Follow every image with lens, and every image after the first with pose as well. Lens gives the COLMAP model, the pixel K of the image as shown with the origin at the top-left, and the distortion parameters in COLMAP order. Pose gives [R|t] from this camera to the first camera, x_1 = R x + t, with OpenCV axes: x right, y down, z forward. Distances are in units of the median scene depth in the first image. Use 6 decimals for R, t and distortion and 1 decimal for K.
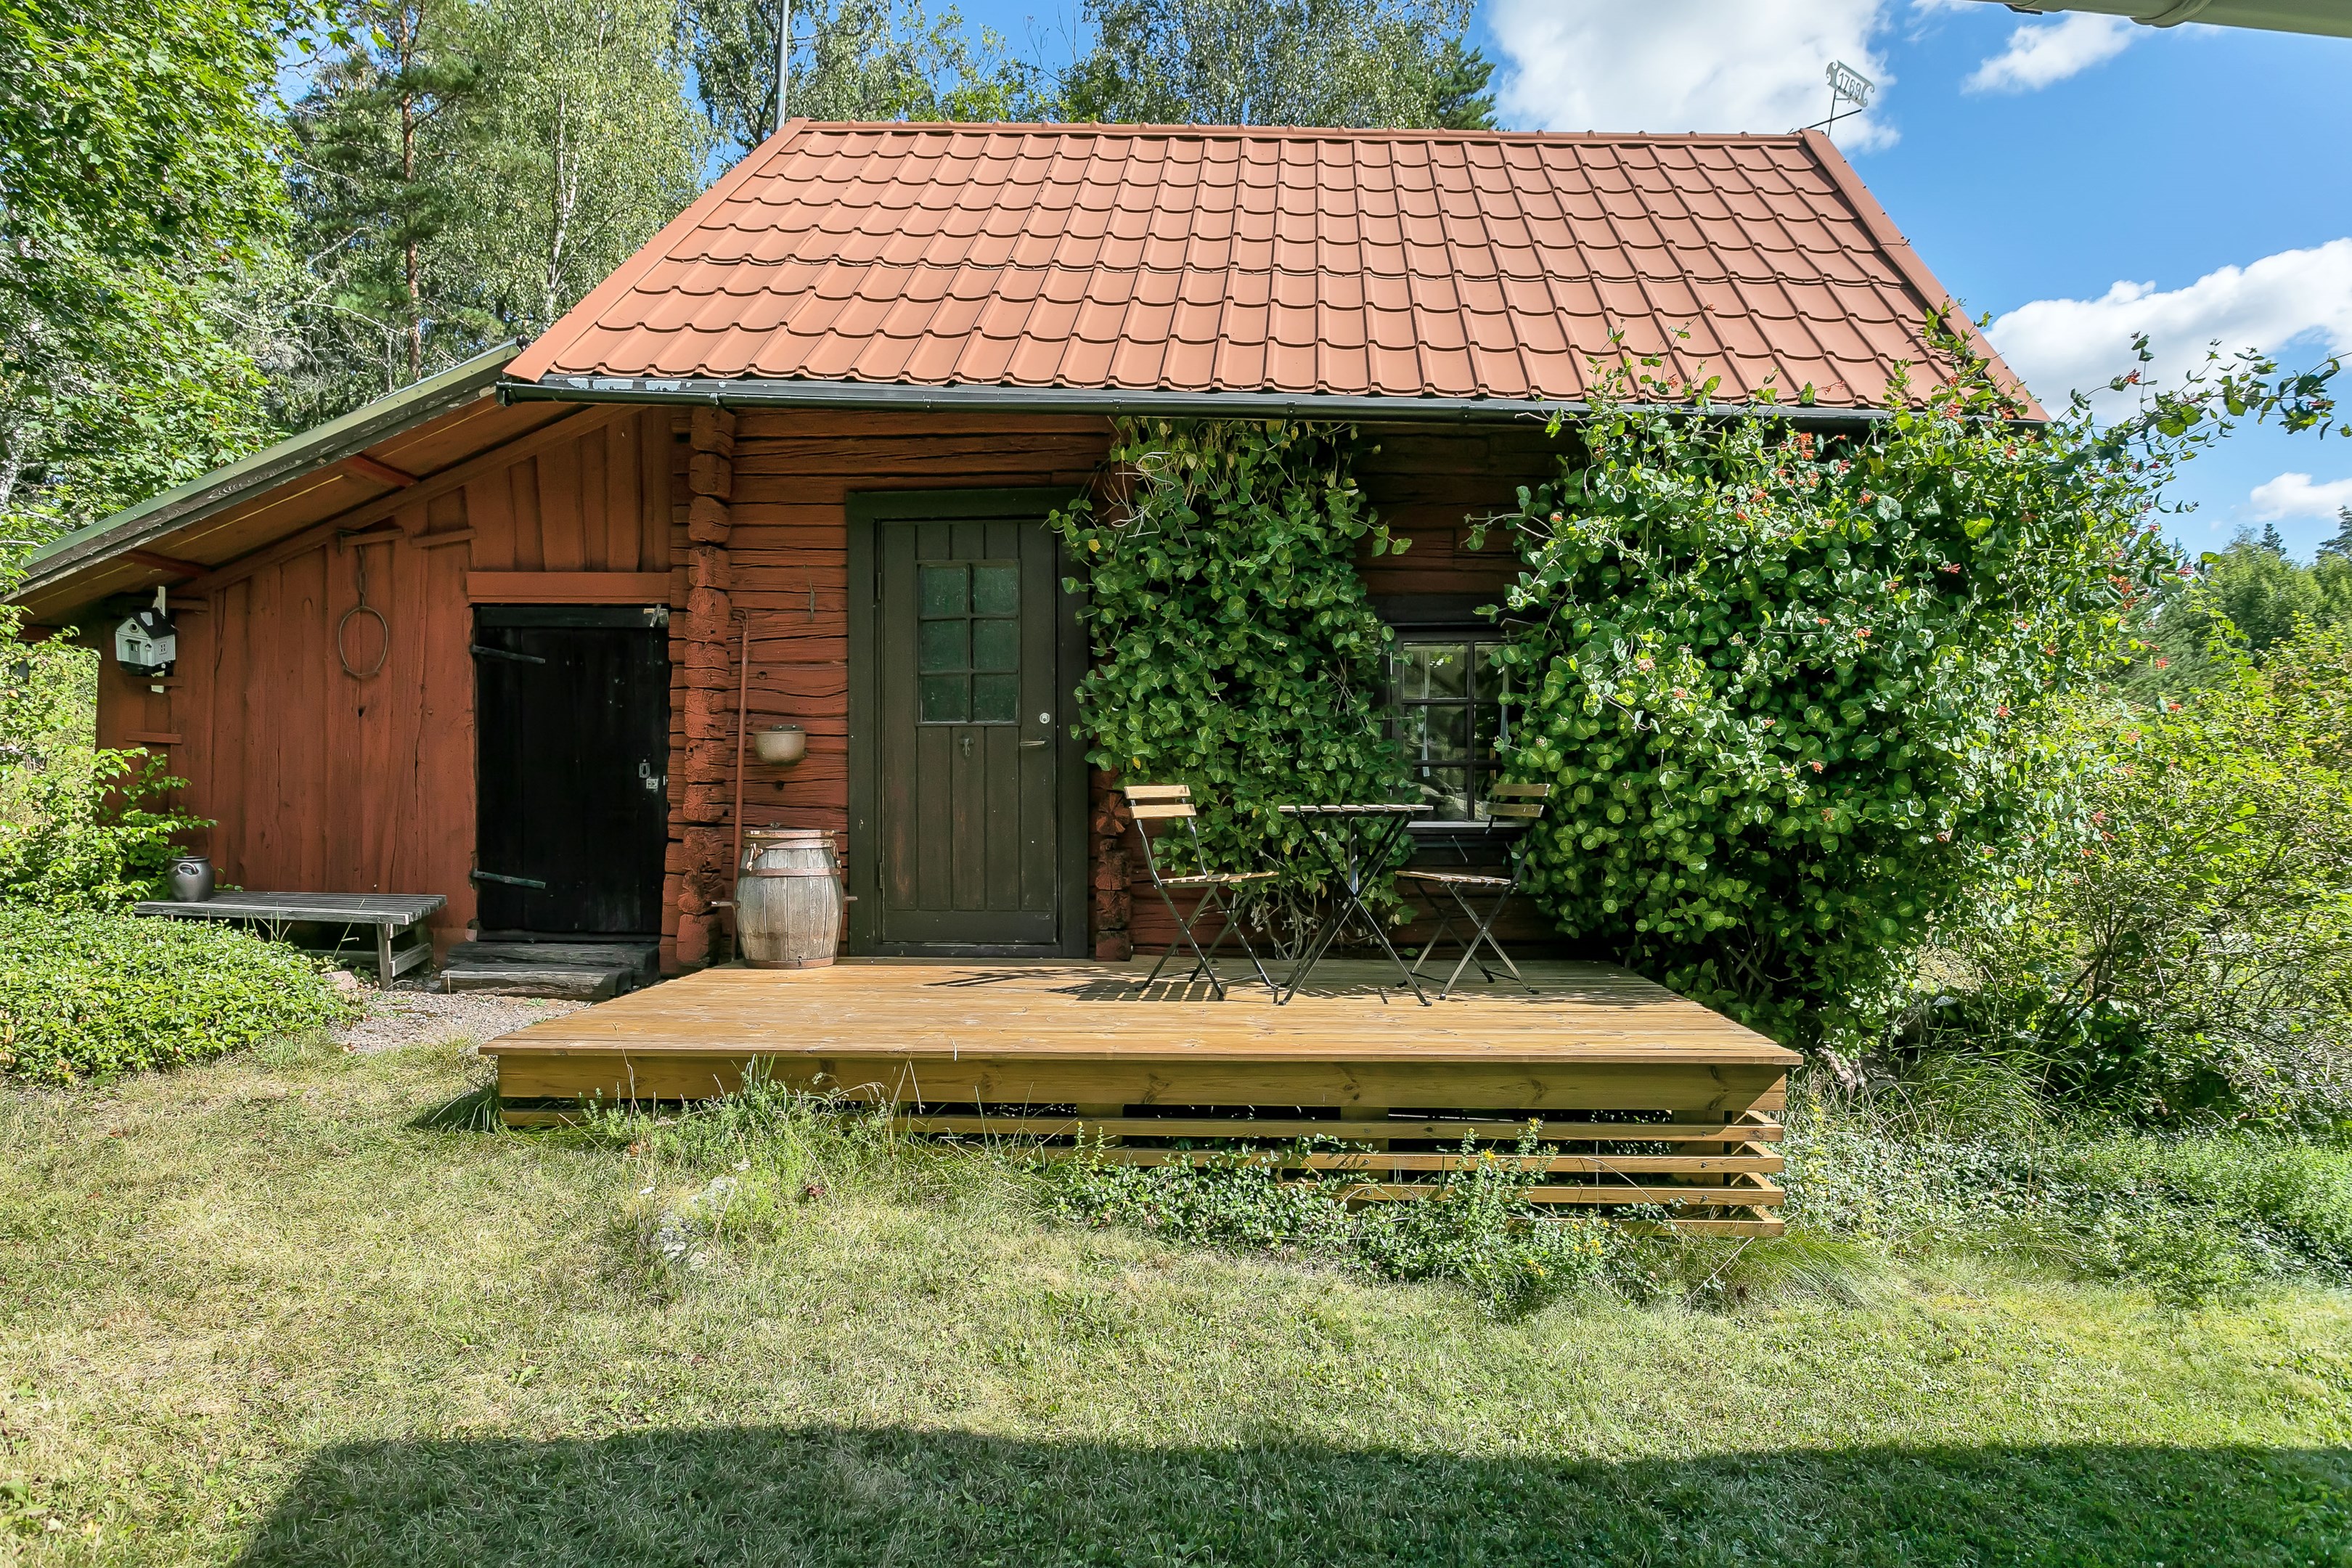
lens RADIAL K [[1451.6, 0, 1167.6], [0, 1451.6, 843.6], [0, 0, 1]] dist [-0.008066, -0.000451]
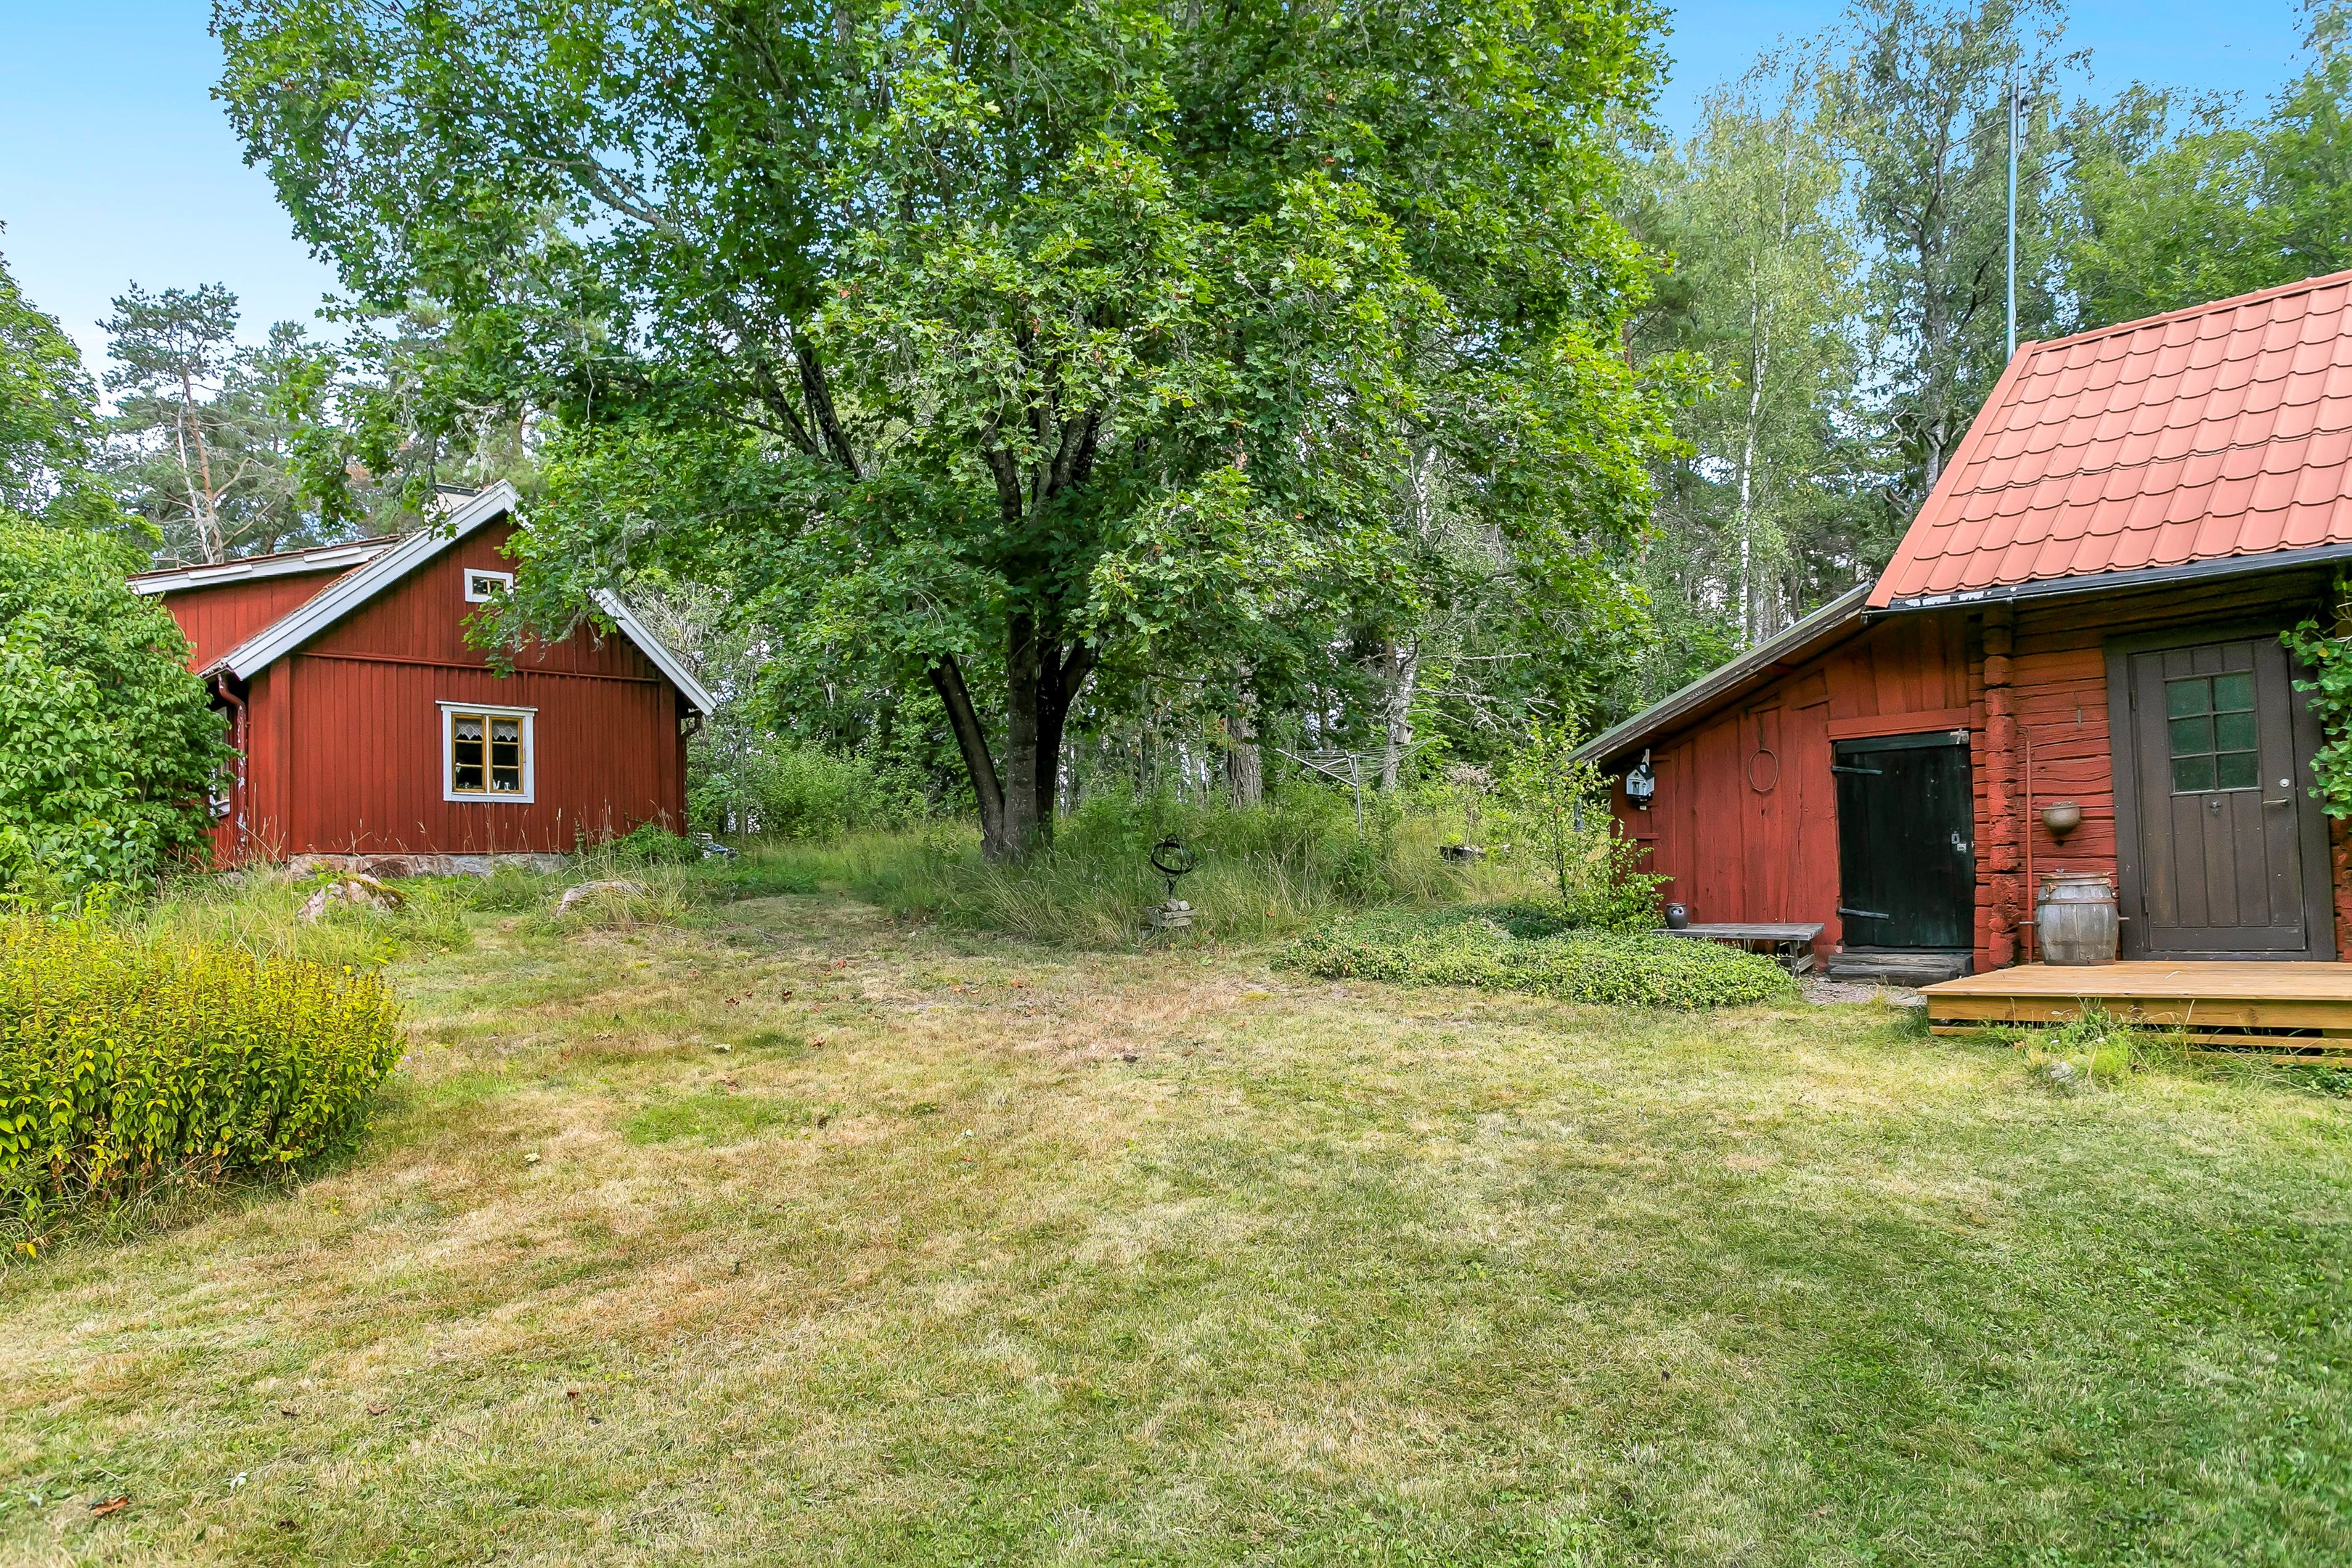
lens RADIAL K [[1443.4, 0, 1175.0], [0, 1443.4, 861.7], [0, 0, 1]] dist [-0.001479, -0.001347]
pose [[0.734381, -0.047762, -0.677055, 0.067644], [0.025100, 0.998750, -0.043230, 0.021275], [0.678274, 0.014753, 0.734661, -0.750275]]
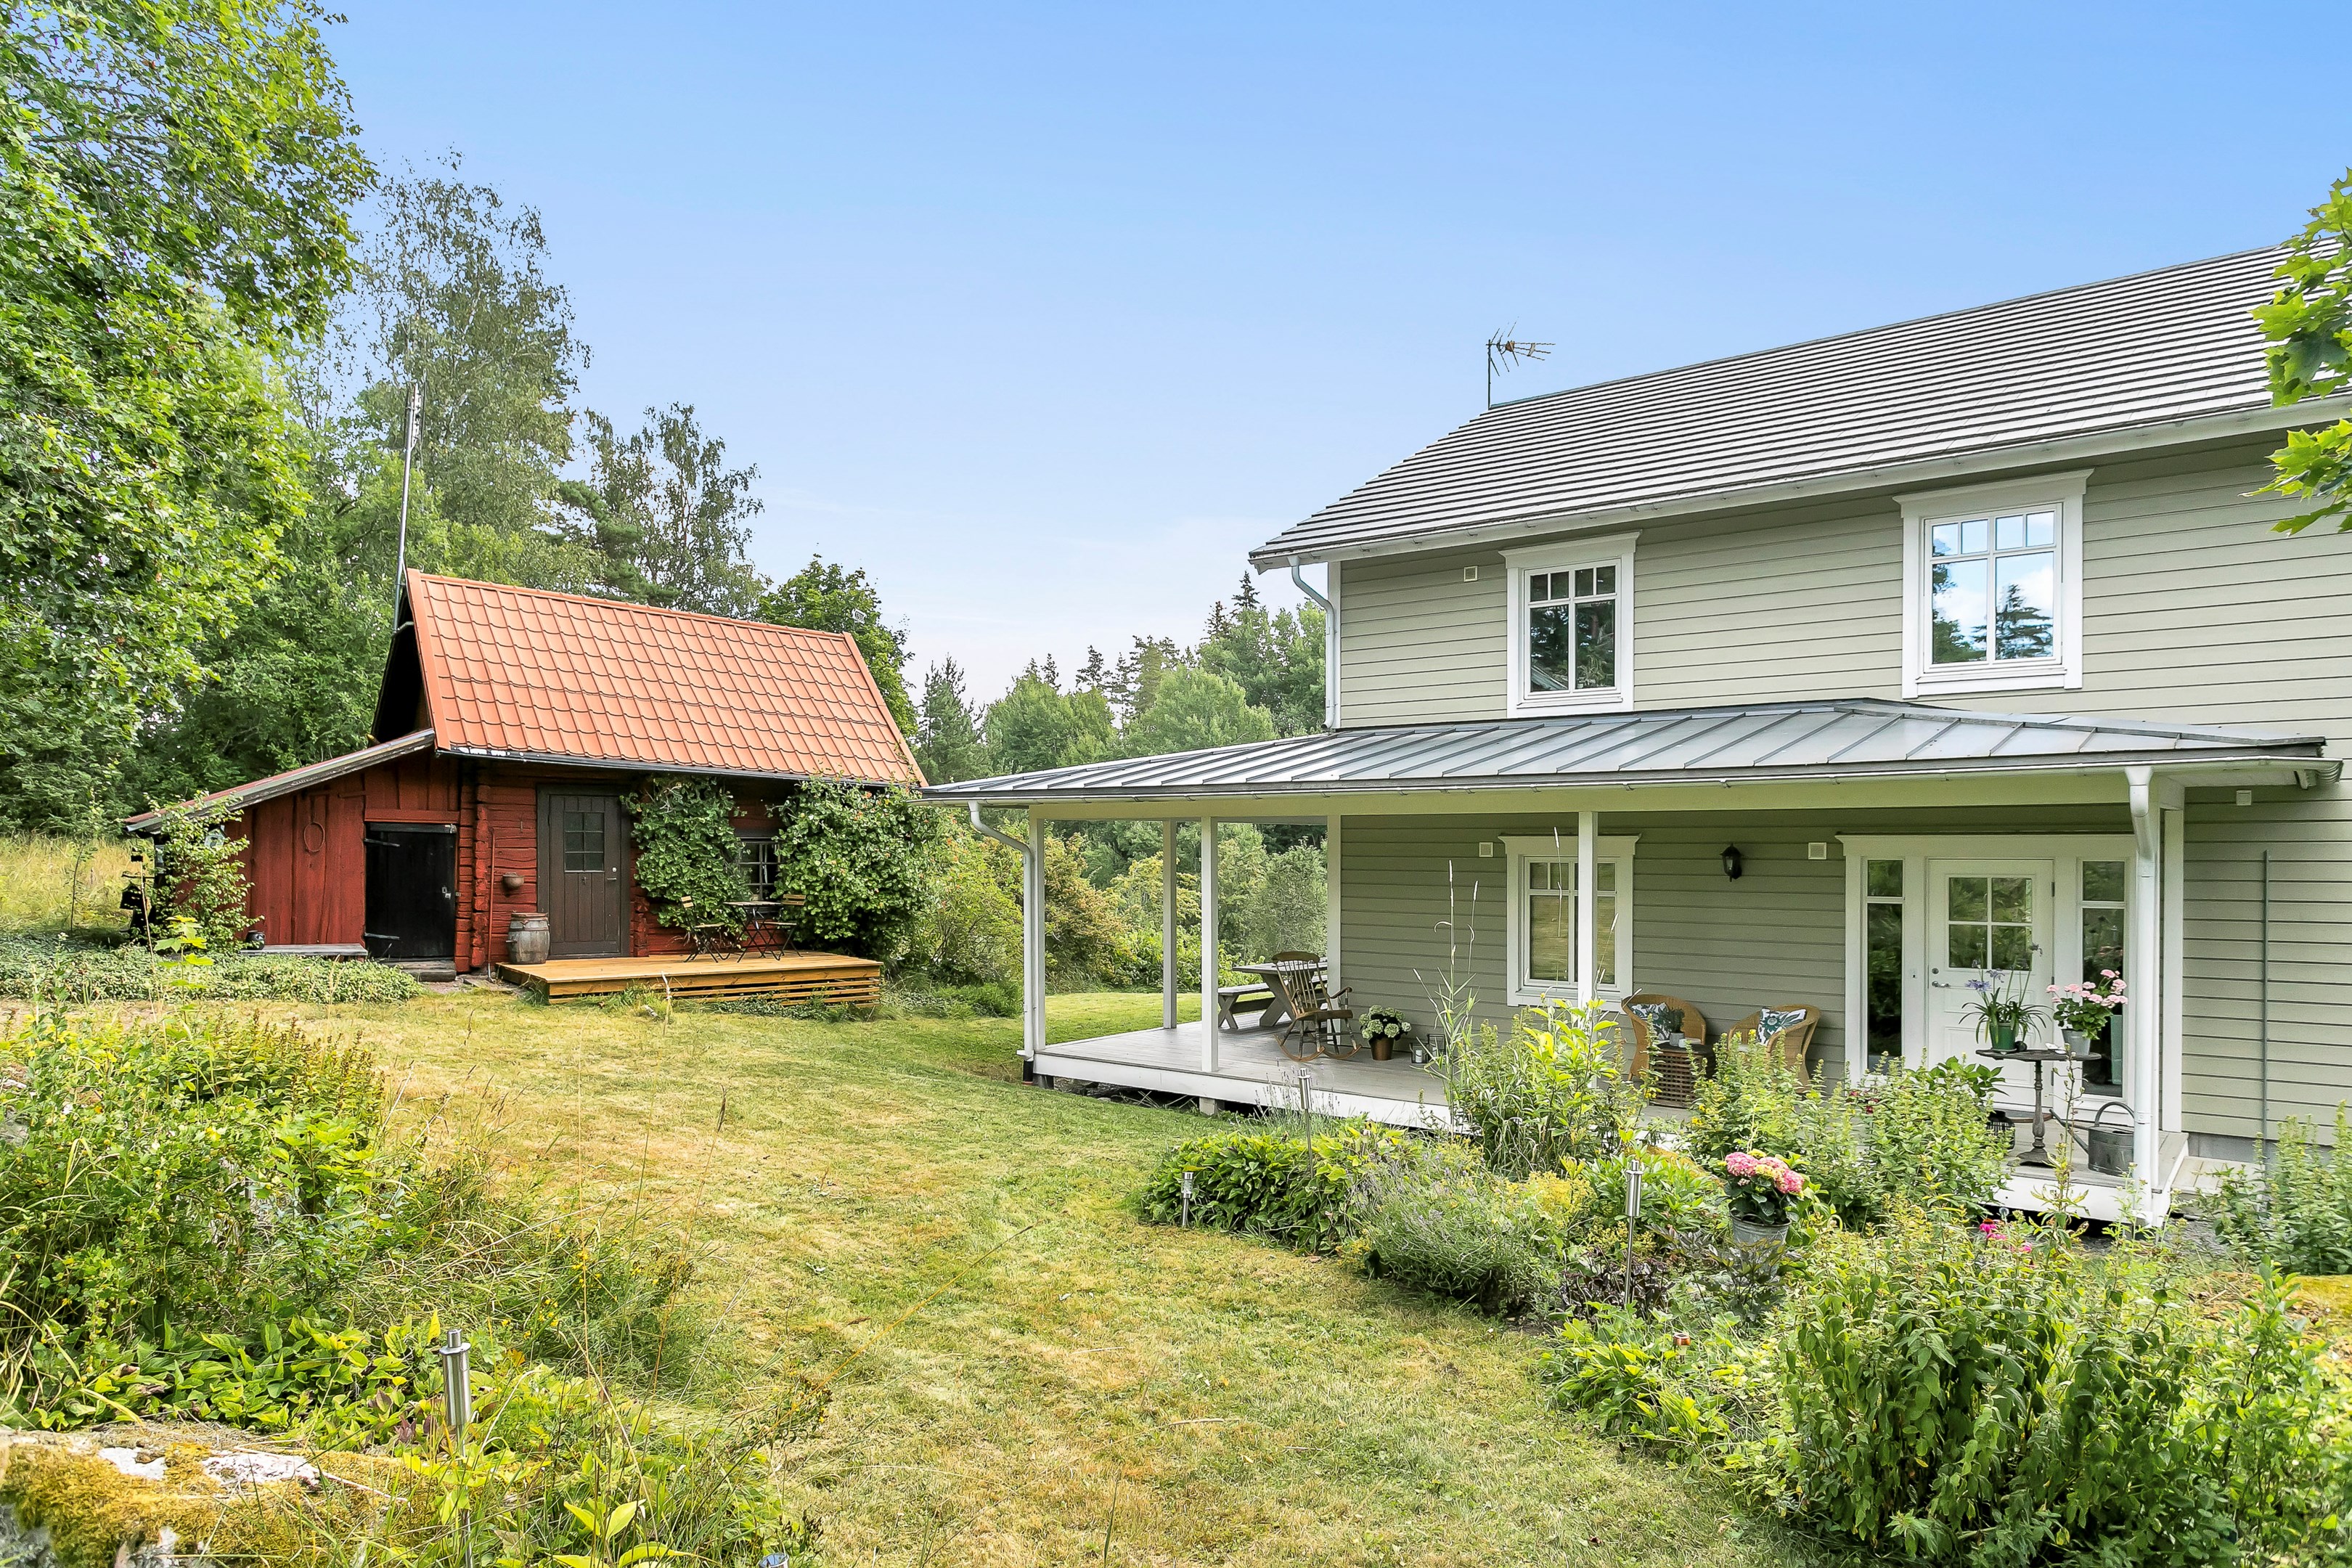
lens RADIAL K [[1451.6, 0, 1167.6], [0, 1451.6, 843.6], [0, 0, 1]] dist [-0.008066, -0.000451]
pose [[0.751400, 0.004954, 0.659828, -1.212131], [0.012159, 0.999698, -0.021352, -0.070501], [-0.659735, 0.024067, 0.751113, -1.915184]]
